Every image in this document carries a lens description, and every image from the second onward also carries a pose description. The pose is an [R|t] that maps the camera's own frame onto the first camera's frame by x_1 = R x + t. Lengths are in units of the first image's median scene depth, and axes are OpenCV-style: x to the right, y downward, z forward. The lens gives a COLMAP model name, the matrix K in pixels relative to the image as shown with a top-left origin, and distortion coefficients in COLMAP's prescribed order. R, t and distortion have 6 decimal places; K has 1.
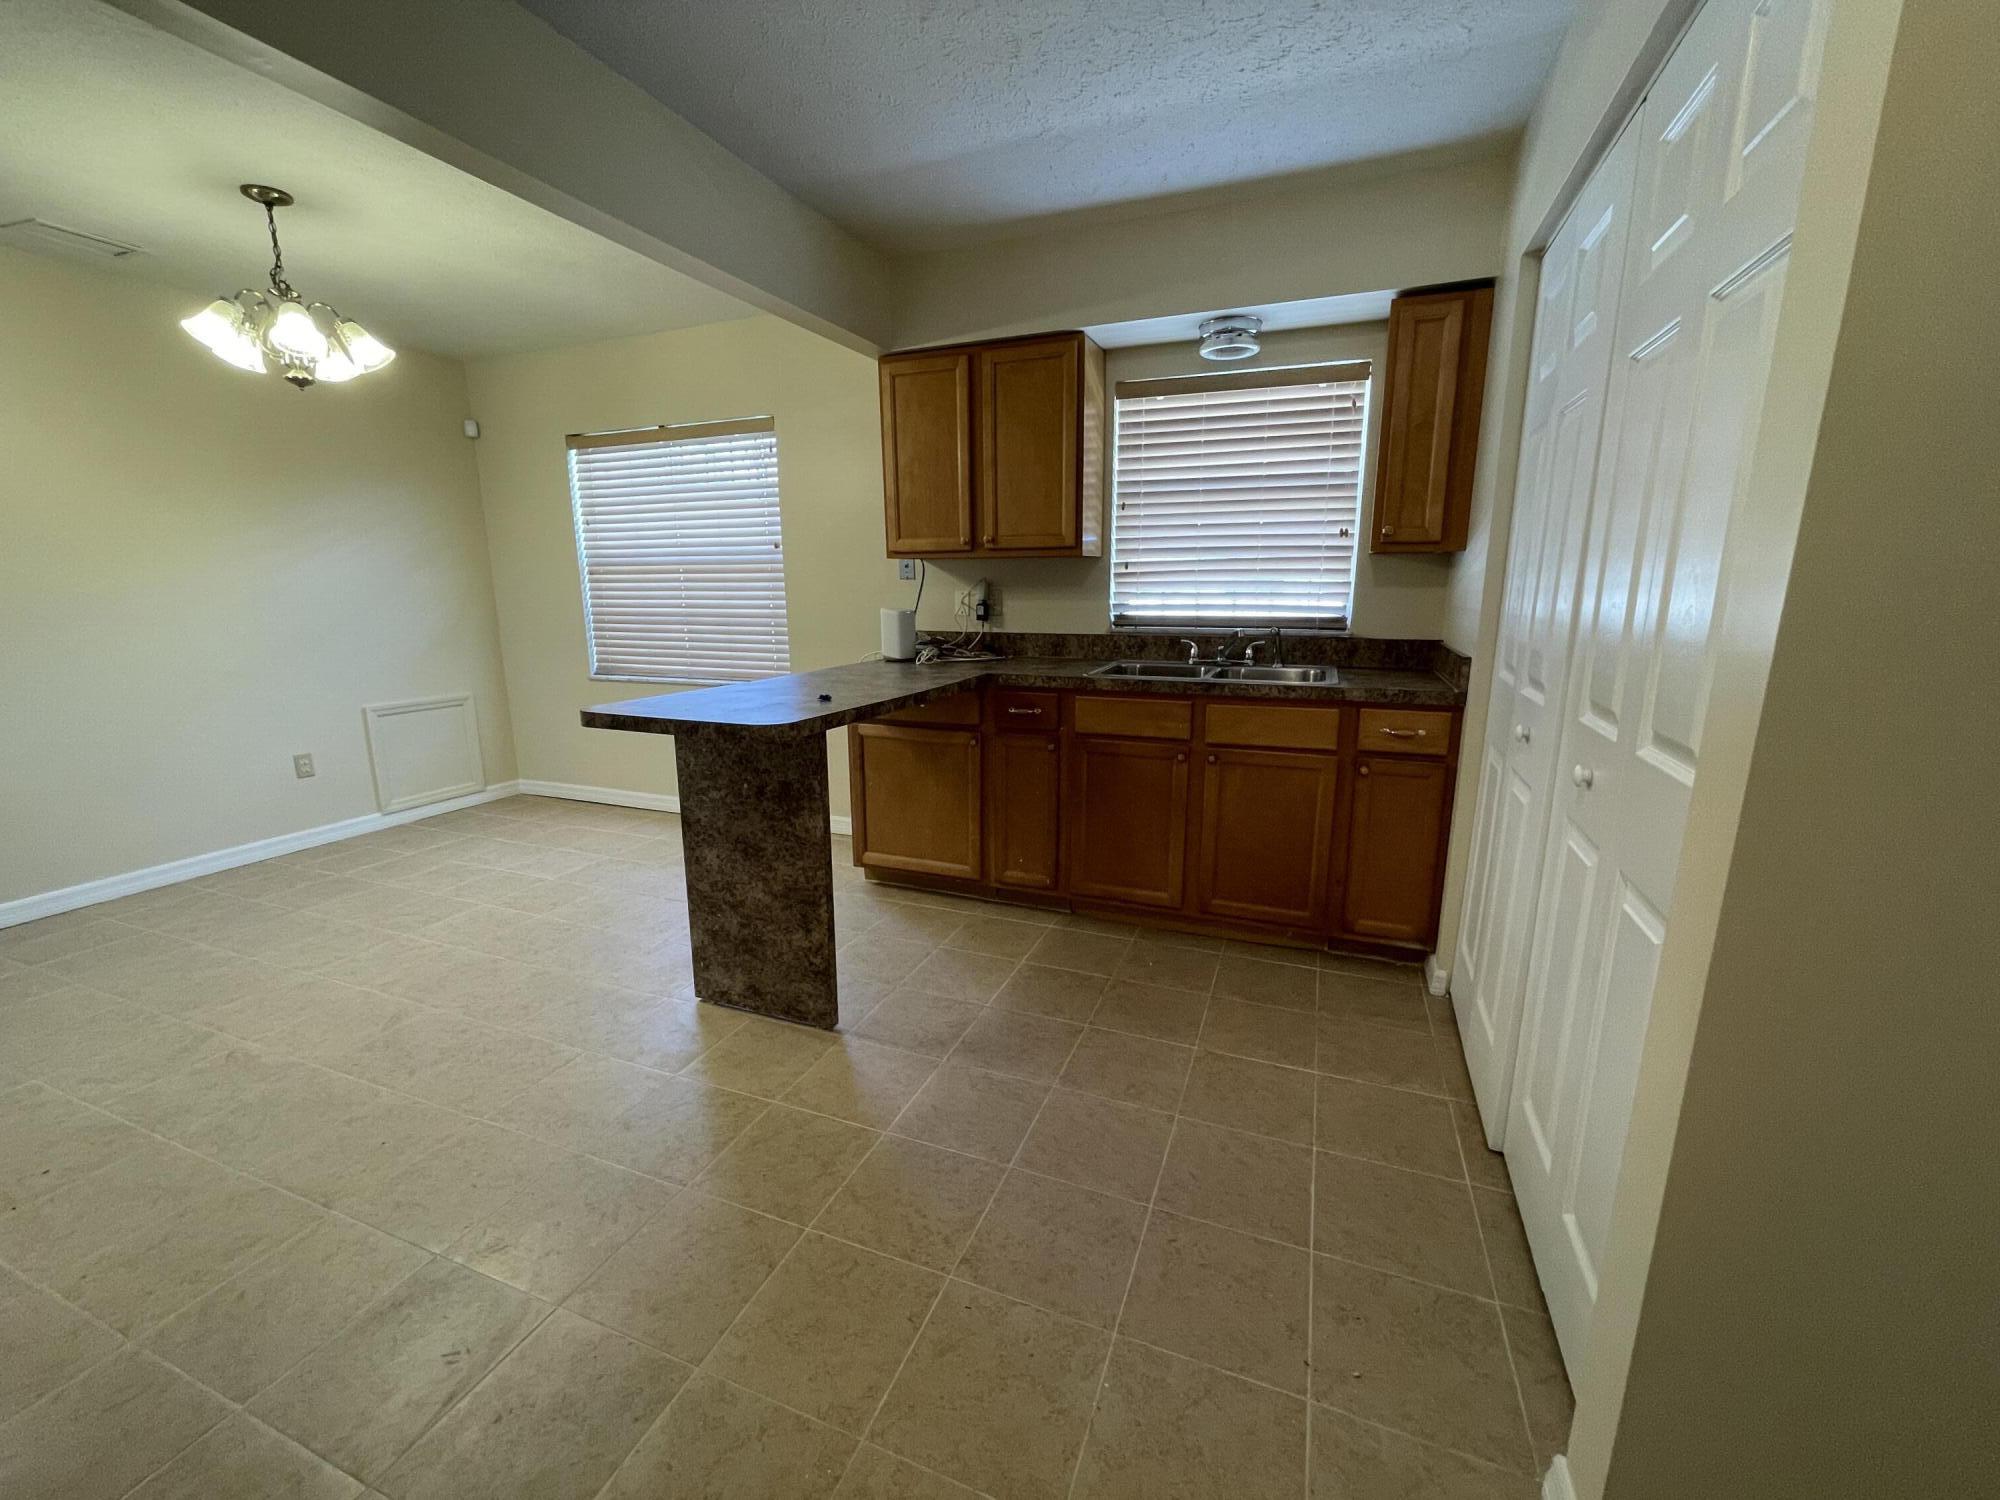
lens RADIAL K [[807.2, 0, 1000.9], [0, 807.2, 753.9], [0, 0, 1]] dist [-0.000474, -0.000274]
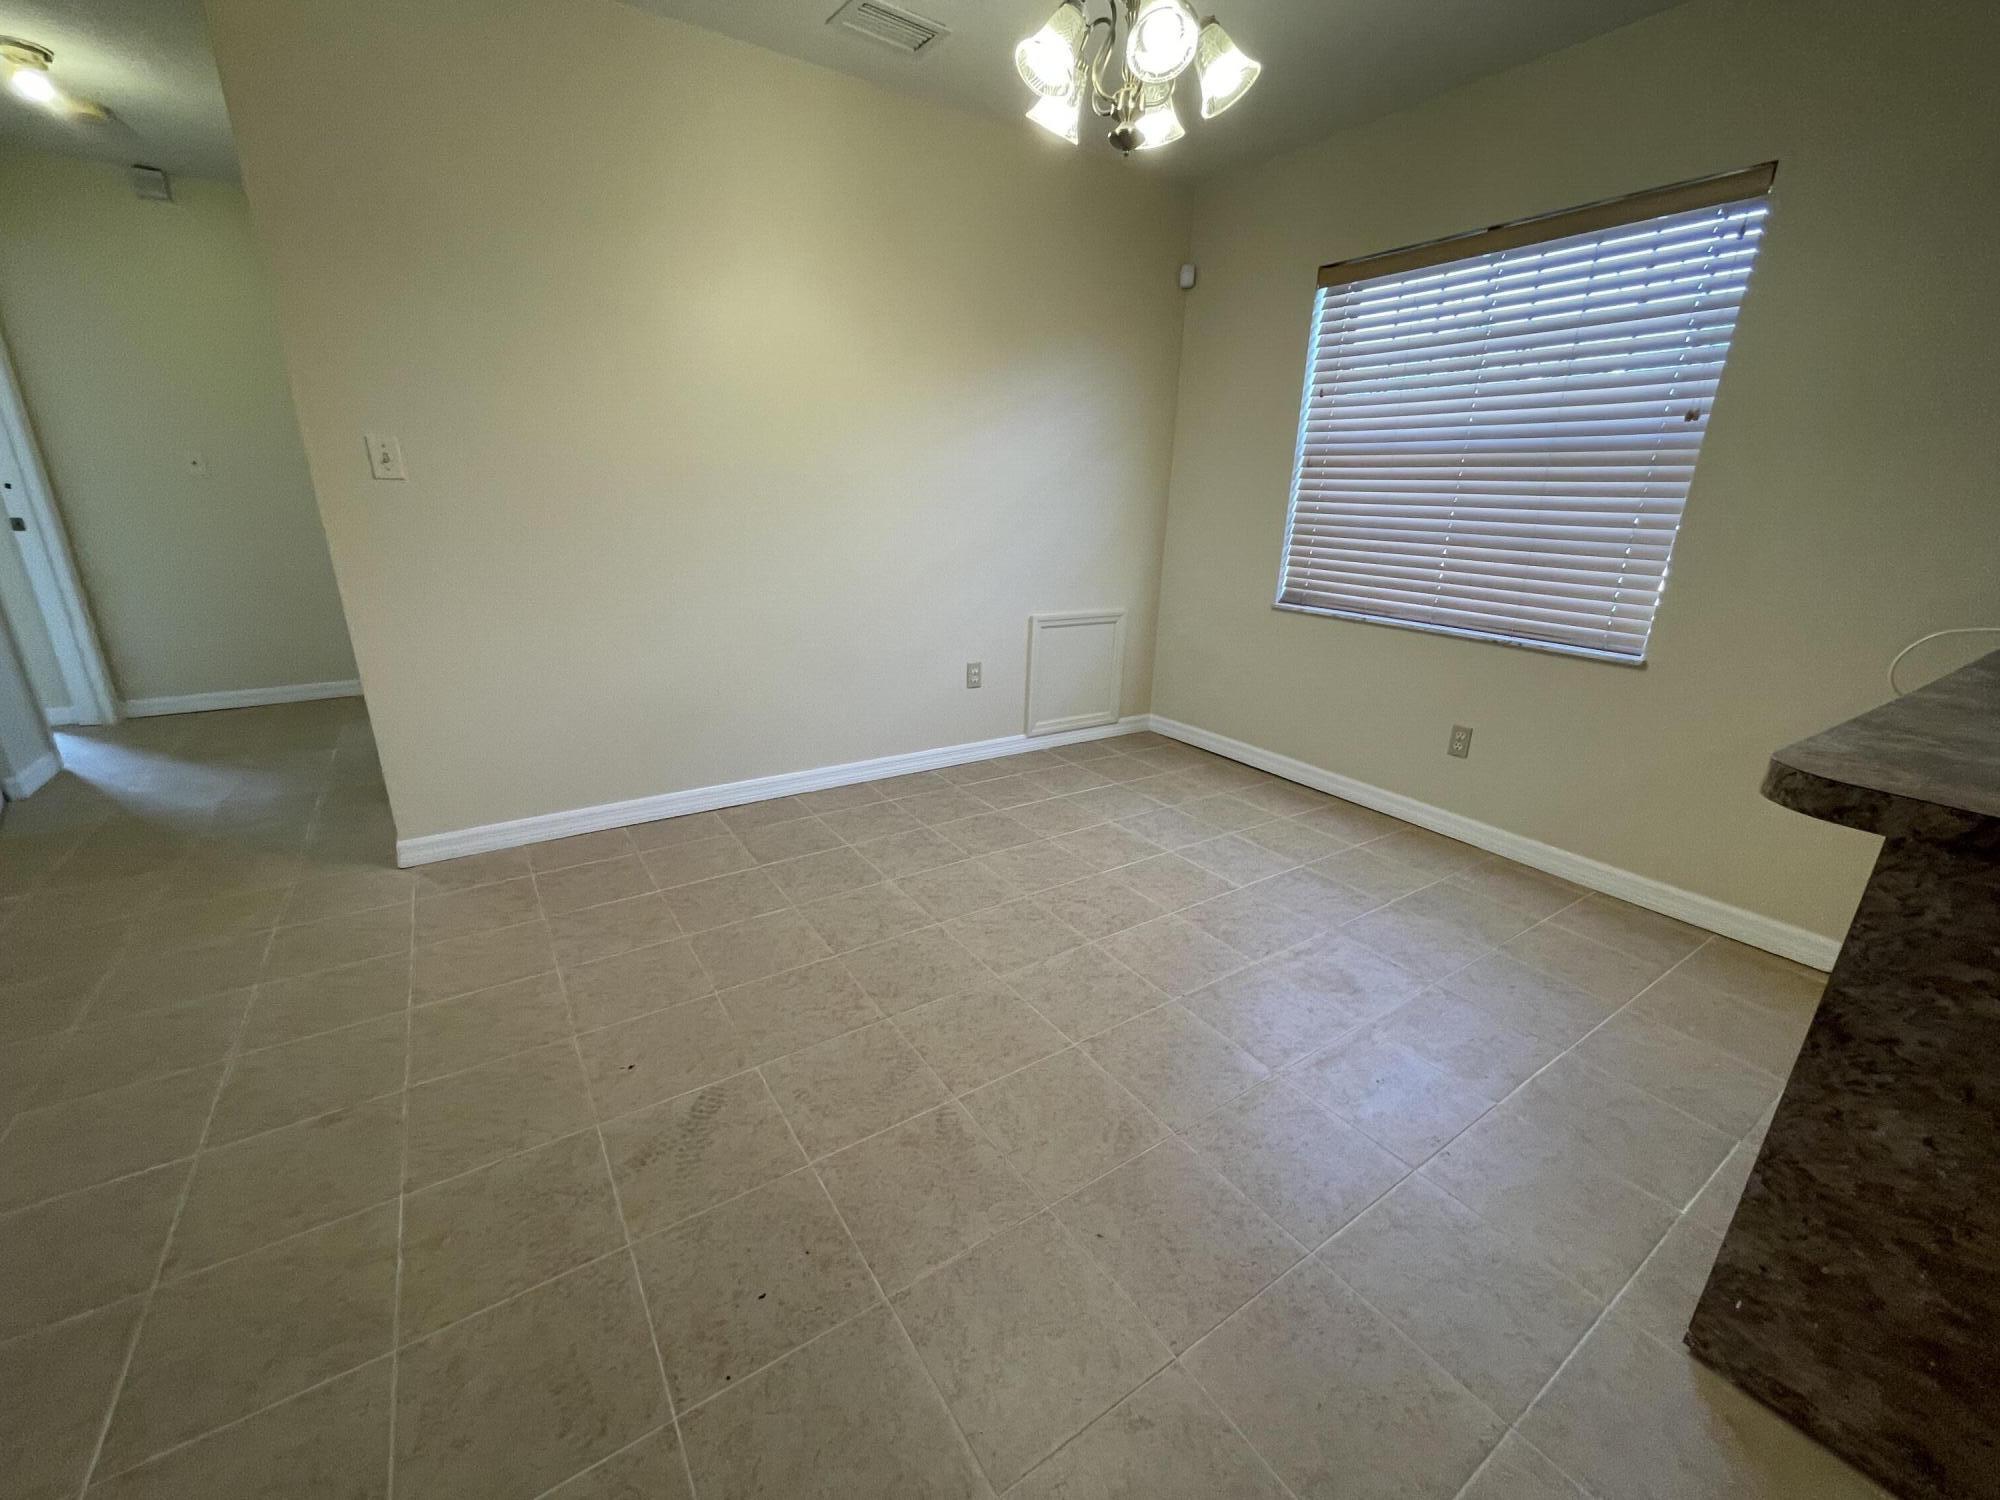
lens RADIAL K [[807.2, 0, 1001.0], [0, 807.2, 750.4], [0, 0, 1]] dist [-0.000474, -0.000274]
pose [[0.825688, 0.199078, -0.527832, -0.427364], [-0.148146, 0.979343, 0.137626, -0.040329], [0.544327, -0.035440, 0.838124, 0.313854]]
